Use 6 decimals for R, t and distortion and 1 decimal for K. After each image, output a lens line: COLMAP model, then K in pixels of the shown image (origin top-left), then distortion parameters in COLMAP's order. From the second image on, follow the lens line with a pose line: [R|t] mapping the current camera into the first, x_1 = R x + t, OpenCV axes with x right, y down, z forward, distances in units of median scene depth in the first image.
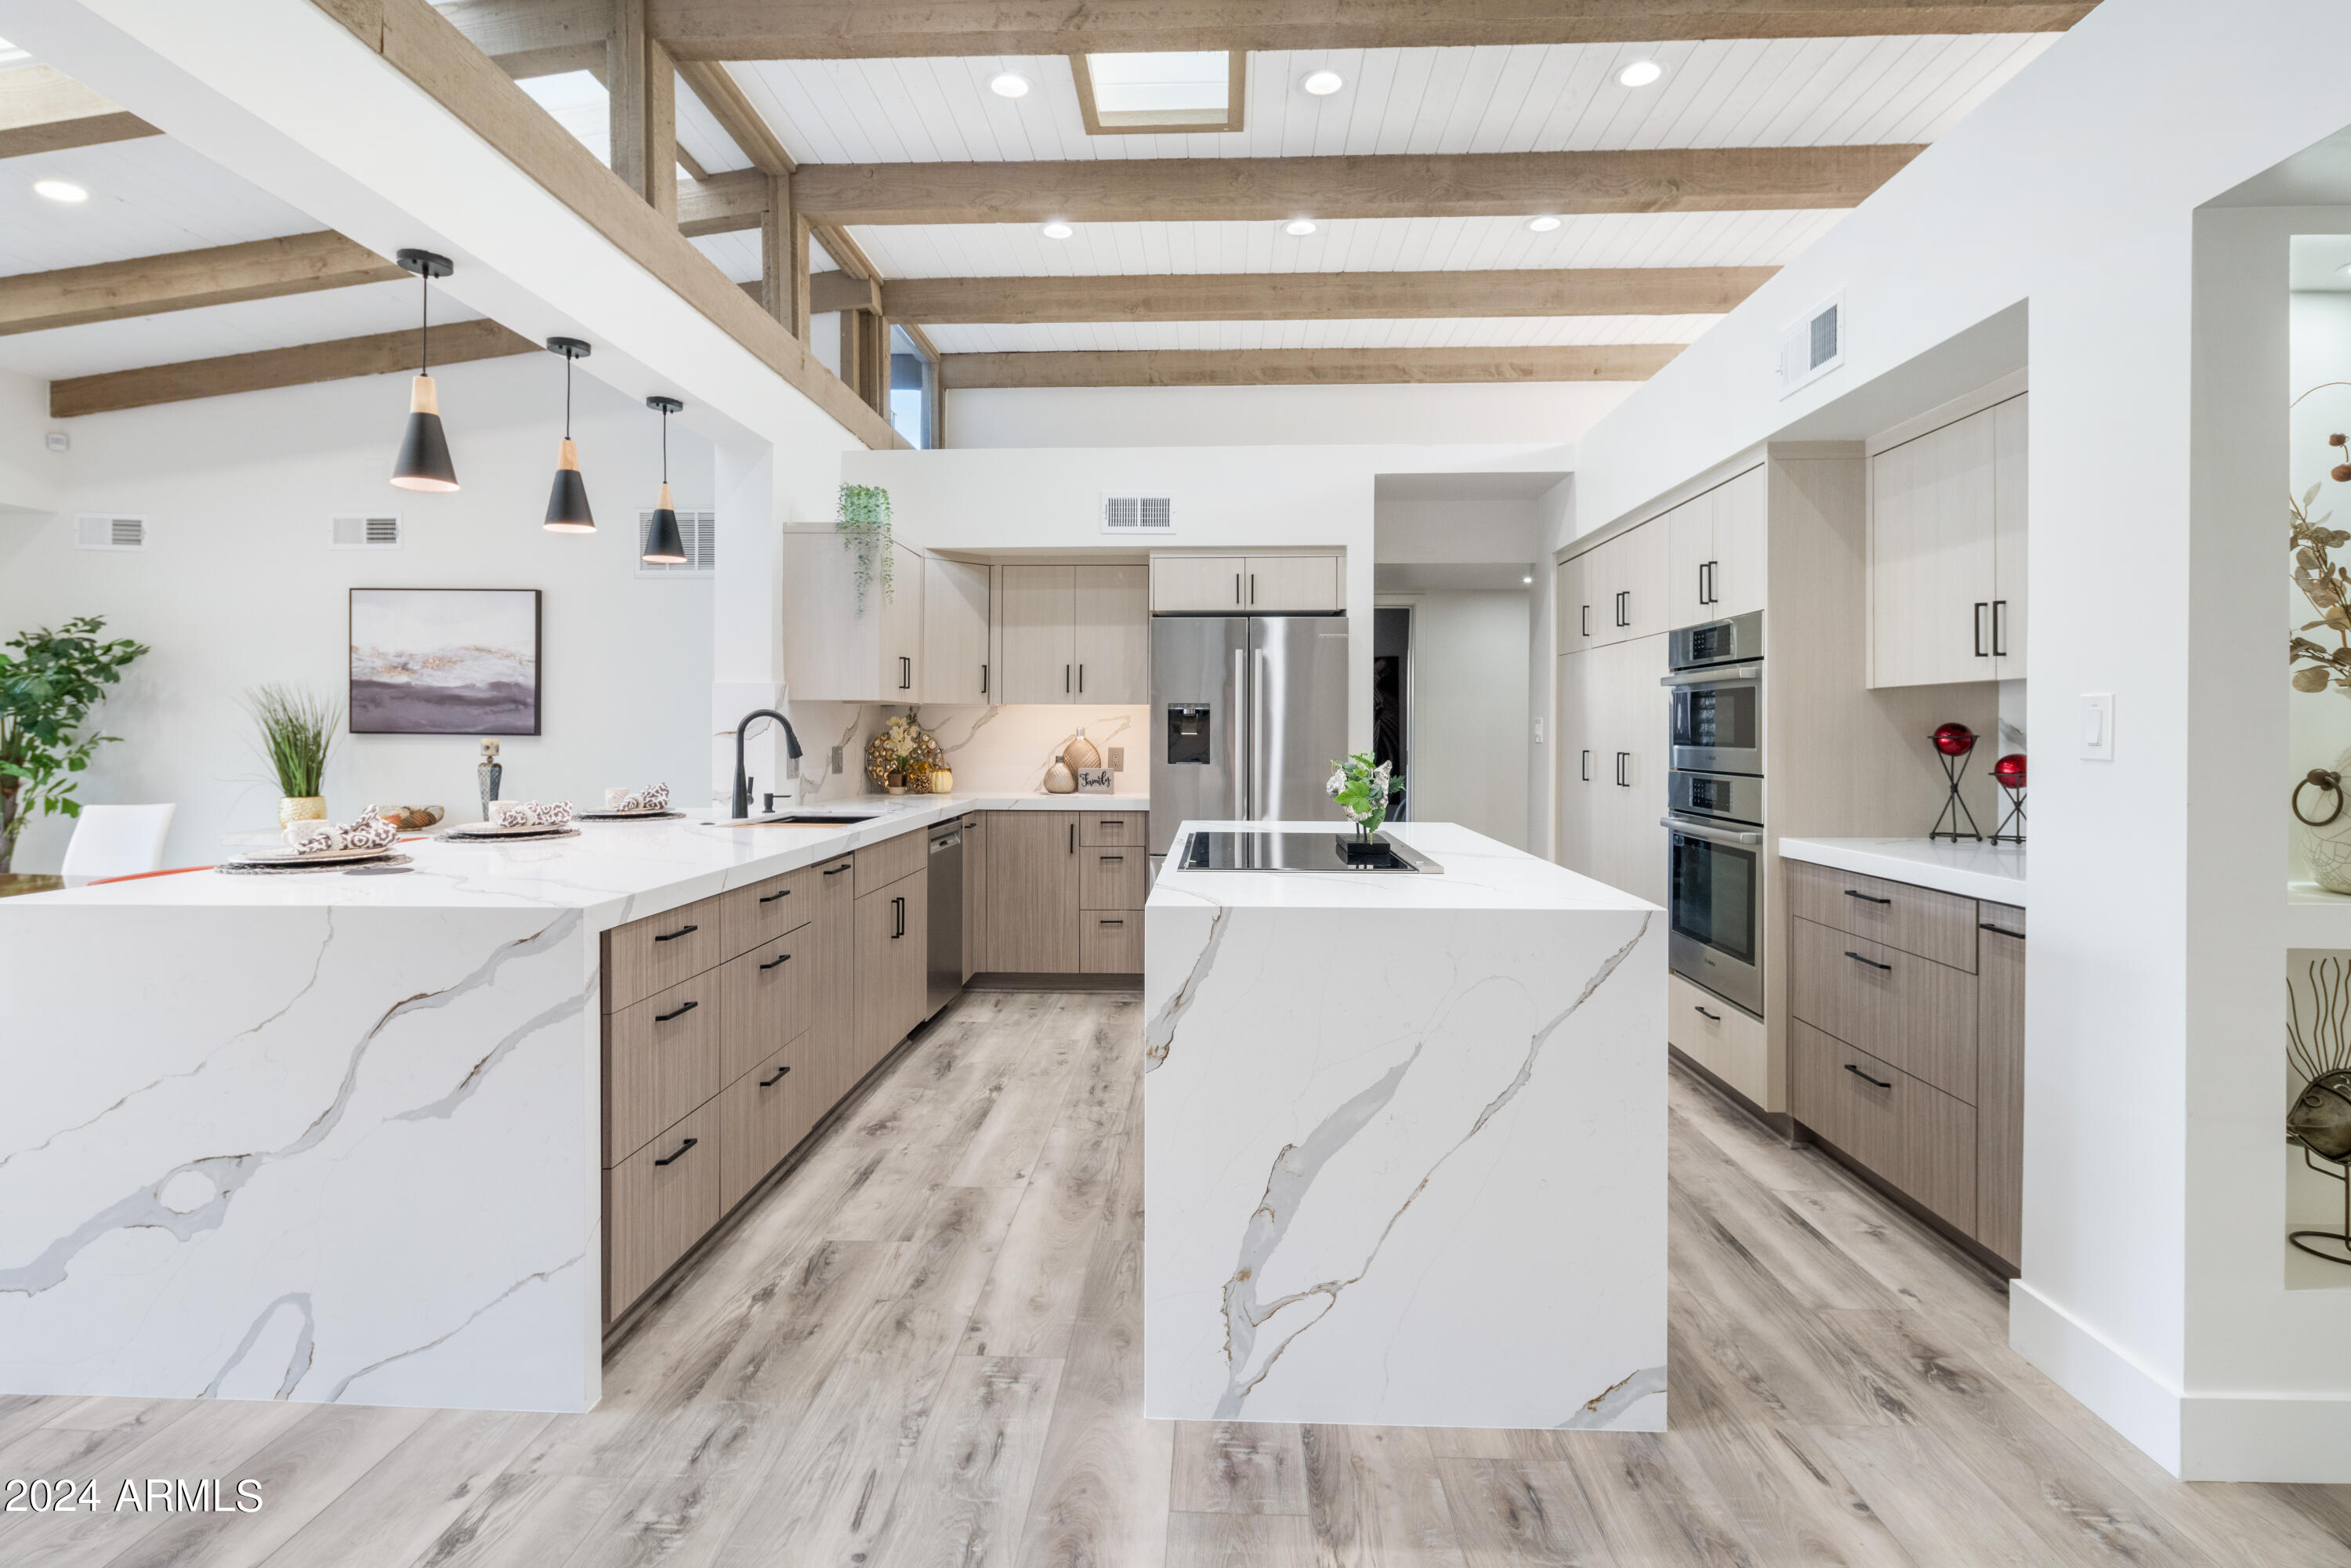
lens RADIAL K [[1158.6, 0, 1171.5], [0, 1158.6, 744.0], [0, 0, 1]] dist [0.006829, -0.006127]
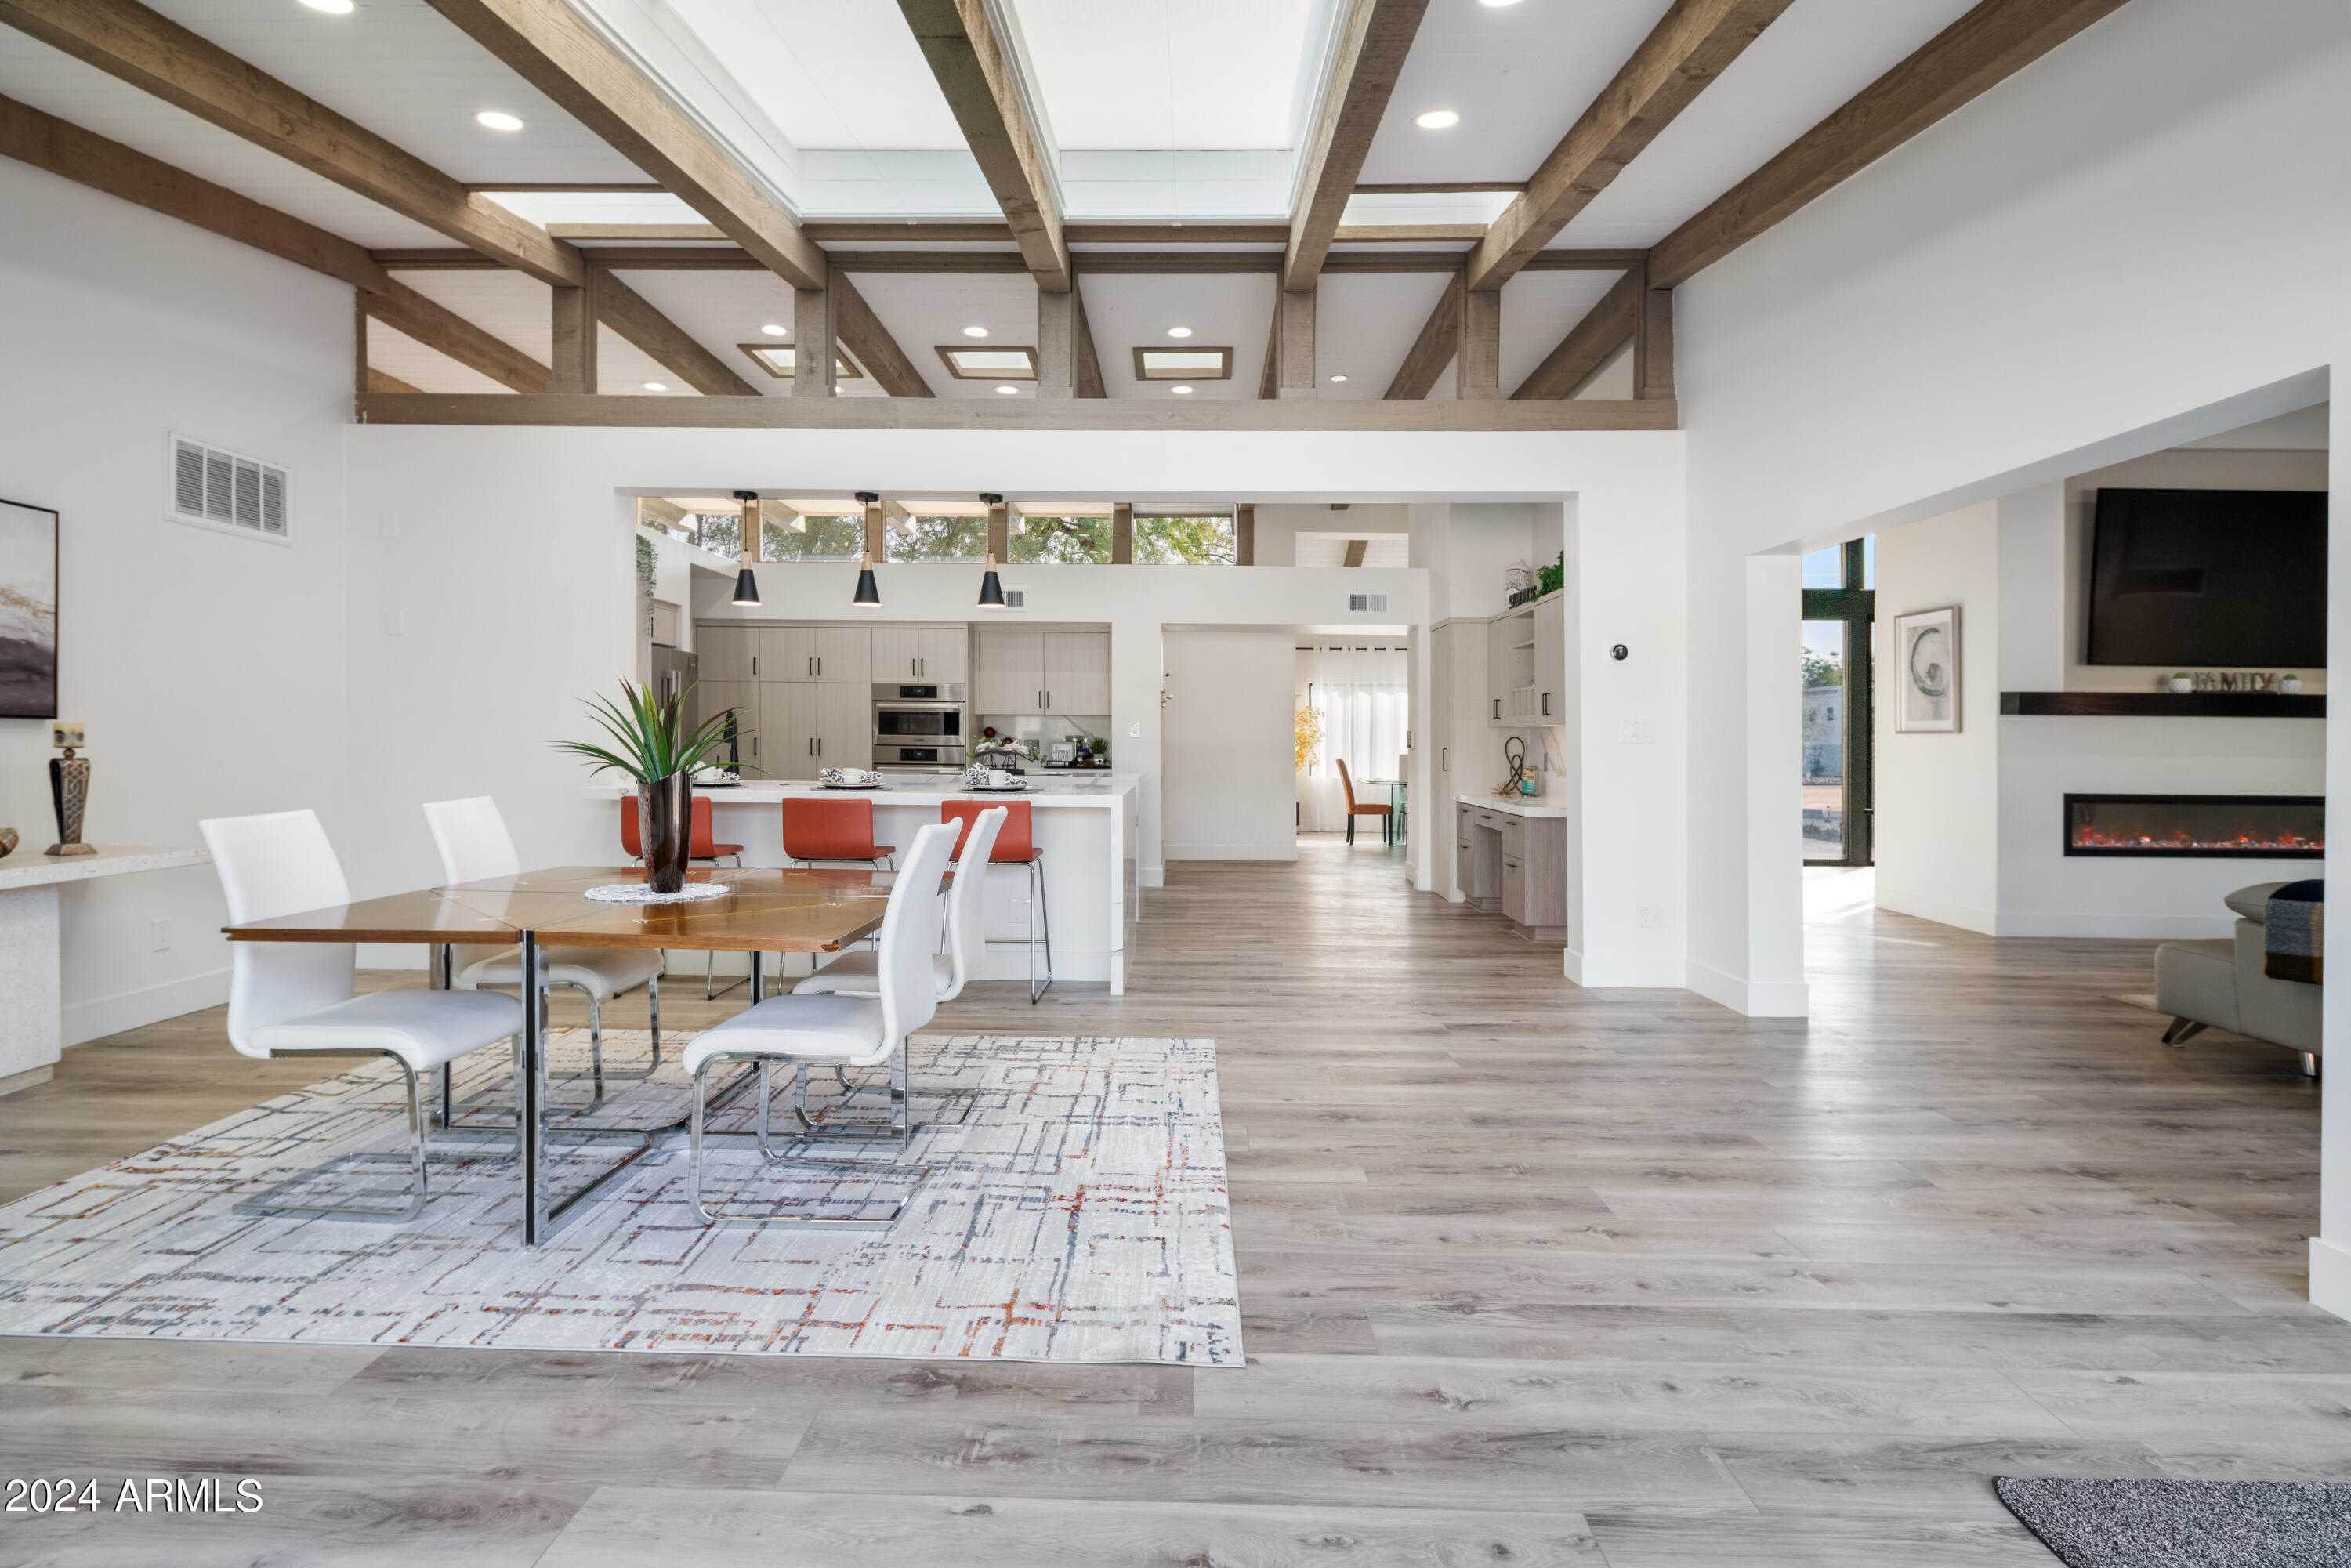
lens RADIAL K [[1160.8, 0, 1168.6], [0, 1160.8, 764.2], [0, 0, 1]] dist [-0.001390, -0.000922]
pose [[-0.021857, -0.023406, 0.999487, -1.418730], [0.000585, 0.999725, 0.023424, 0.004354], [-0.999761, 0.001097, -0.021837, 0.386175]]
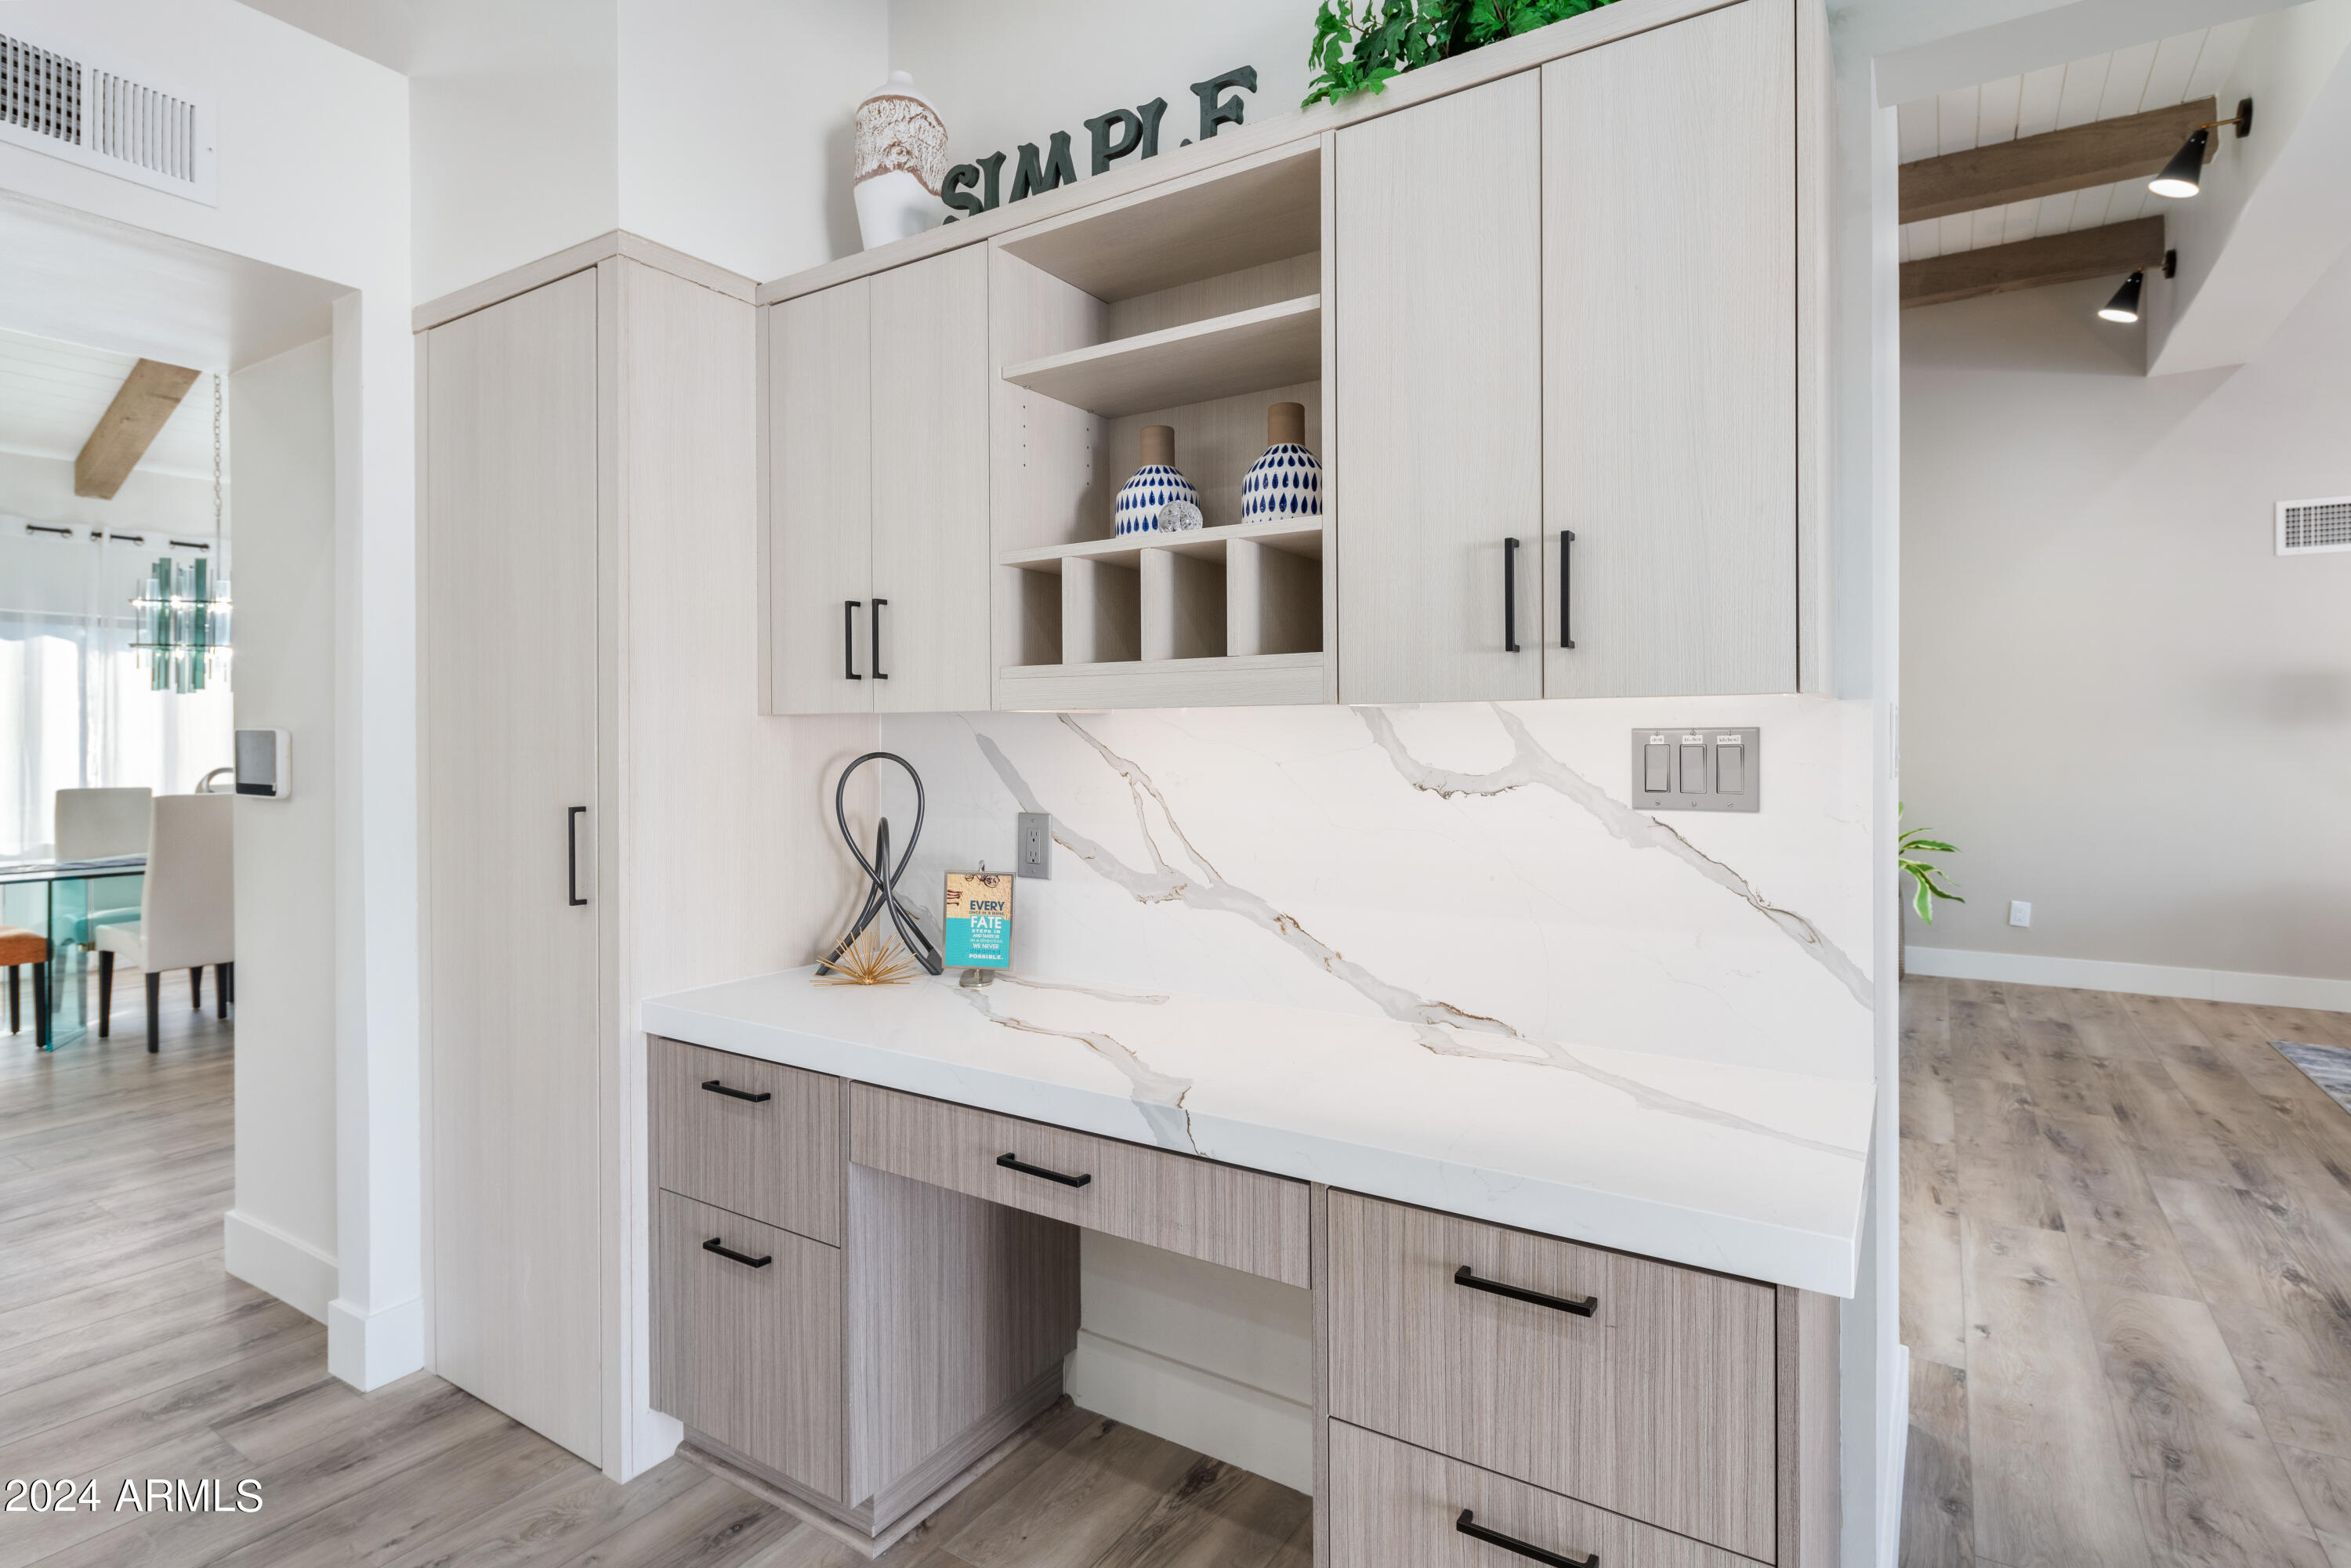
lens RADIAL K [[1161.8, 0, 1173.9], [0, 1161.8, 746.5], [0, 0, 1]] dist [0.006761, -0.006290]
pose [[-0.859958, -0.001448, 0.510362, -0.164115], [0.006595, 0.999881, 0.013950, -0.002916], [-0.510322, 0.015362, -0.859846, 0.187300]]
